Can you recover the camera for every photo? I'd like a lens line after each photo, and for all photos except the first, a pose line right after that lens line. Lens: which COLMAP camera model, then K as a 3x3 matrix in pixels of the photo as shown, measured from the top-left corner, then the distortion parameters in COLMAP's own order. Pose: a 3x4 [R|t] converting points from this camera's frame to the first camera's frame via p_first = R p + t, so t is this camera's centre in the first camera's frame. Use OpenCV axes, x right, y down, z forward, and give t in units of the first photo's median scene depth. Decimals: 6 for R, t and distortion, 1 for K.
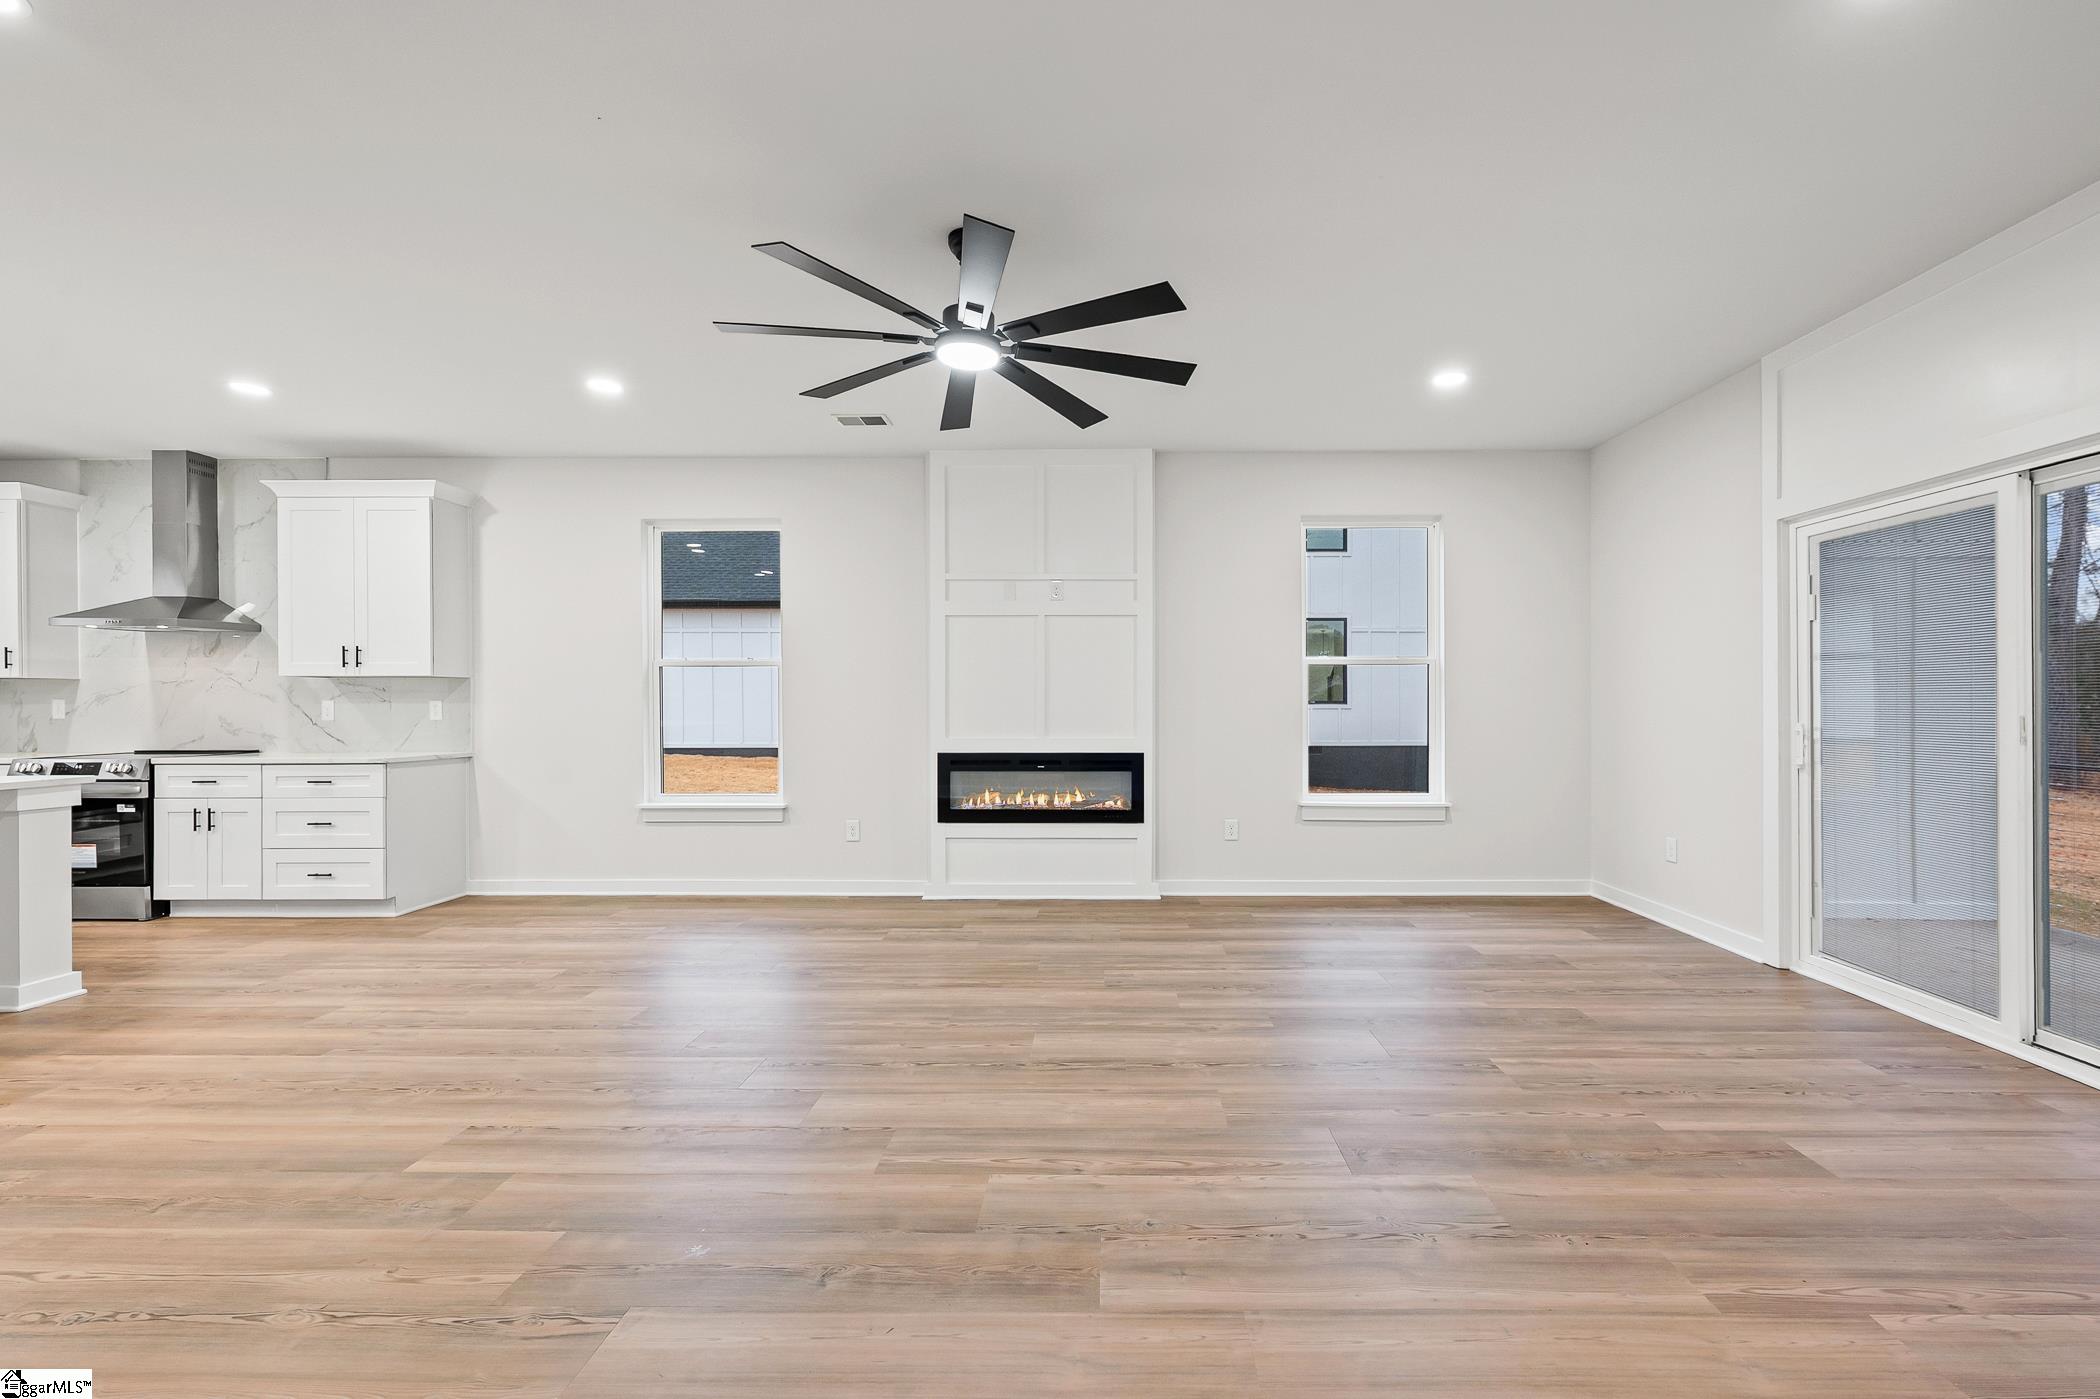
lens RADIAL K [[853.4, 0, 1101.6], [0, 853.4, 698.1], [0, 0, 1]] dist [0.005001, 0.000281]
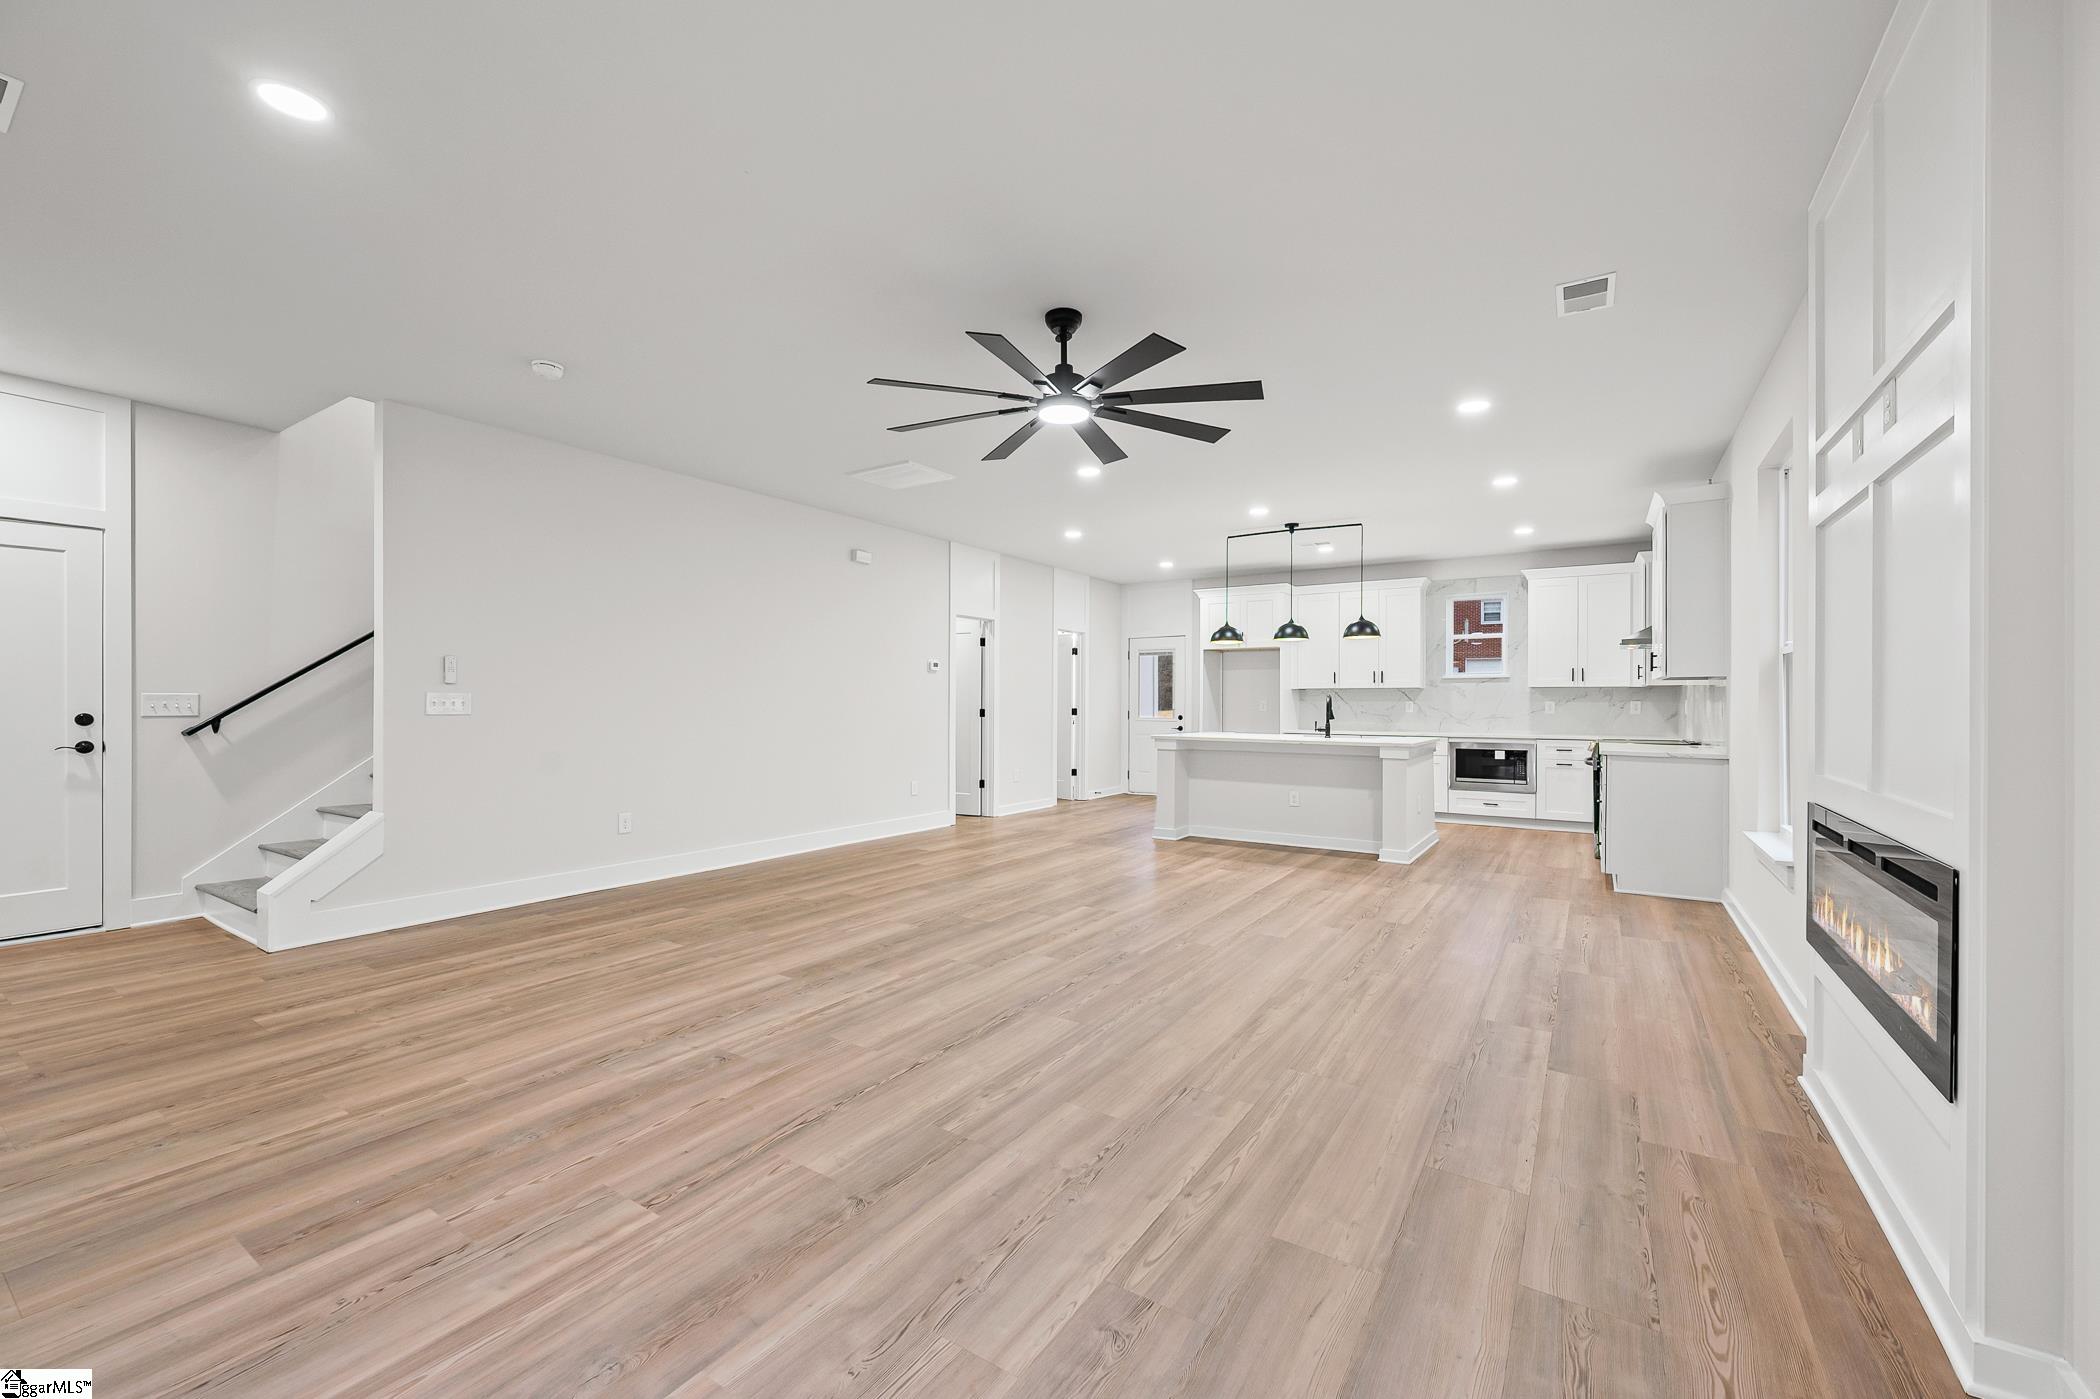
lens RADIAL K [[857.9, 0, 1050.0], [0, 857.9, 699.5], [0, 0, 1]] dist [-0.000920, 0.000073]
pose [[-0.544230, -0.001768, -0.838934, 0.993405], [0.002191, 0.999991, -0.003528, 0.012516], [0.838933, -0.003758, -0.544221, 1.892624]]
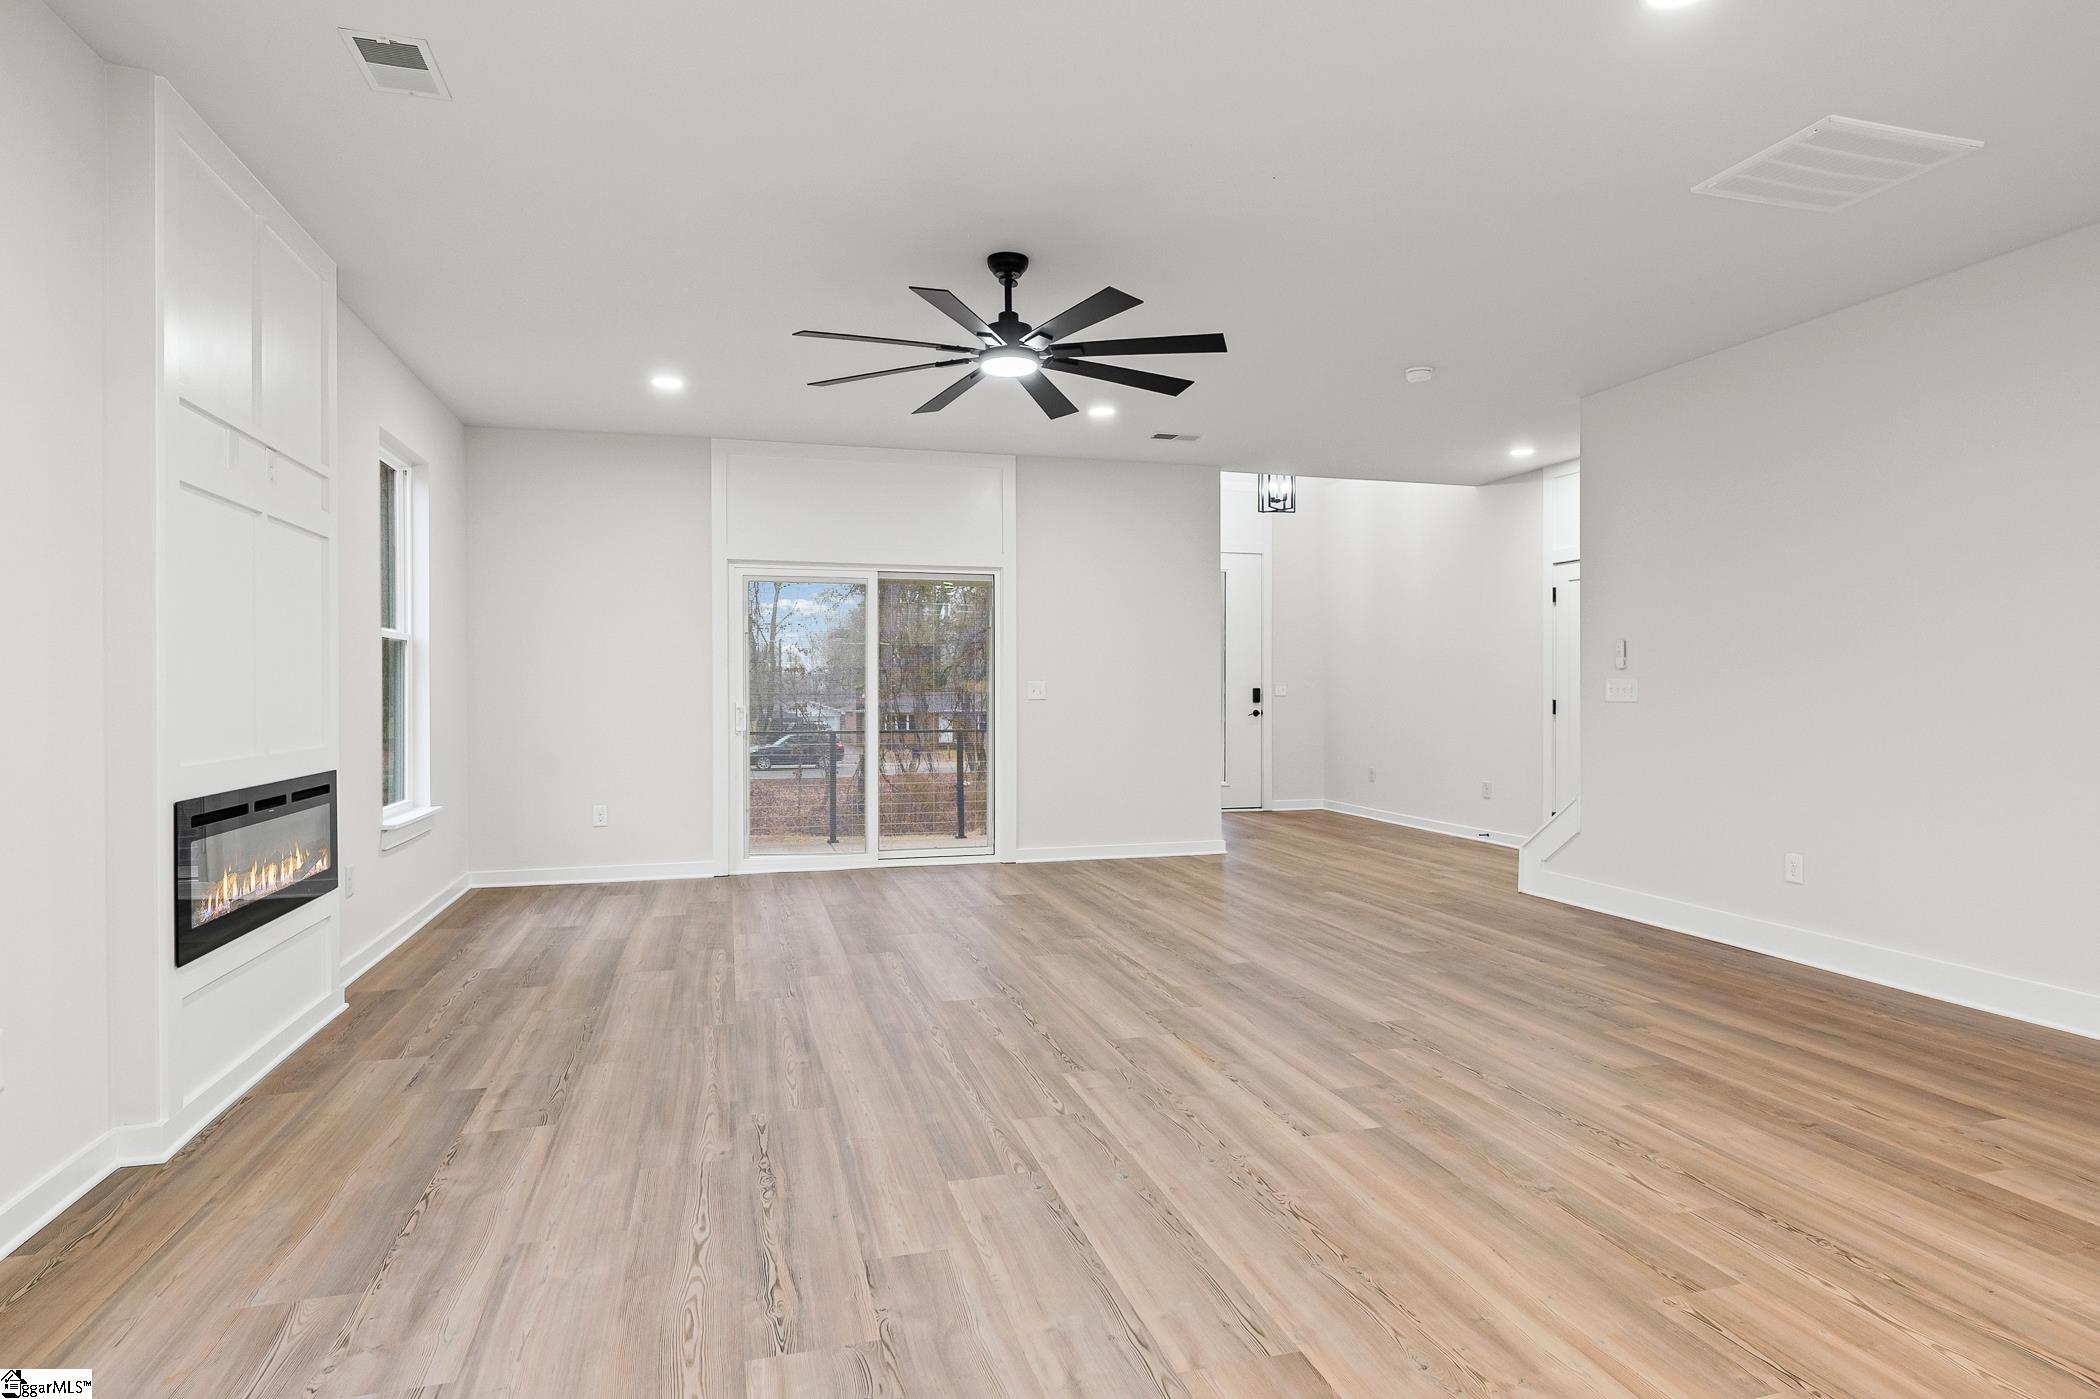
lens RADIAL K [[1115.9, 0, 1050.0], [0, 1115.9, 699.5], [0, 0, 1]] dist [0.001109, -0.000049]
pose [[-0.275455, -0.005962, 0.961295, -1.763042], [-0.002371, 0.999982, 0.005522, 0.019485], [-0.961311, -0.000758, -0.275464, 1.548357]]
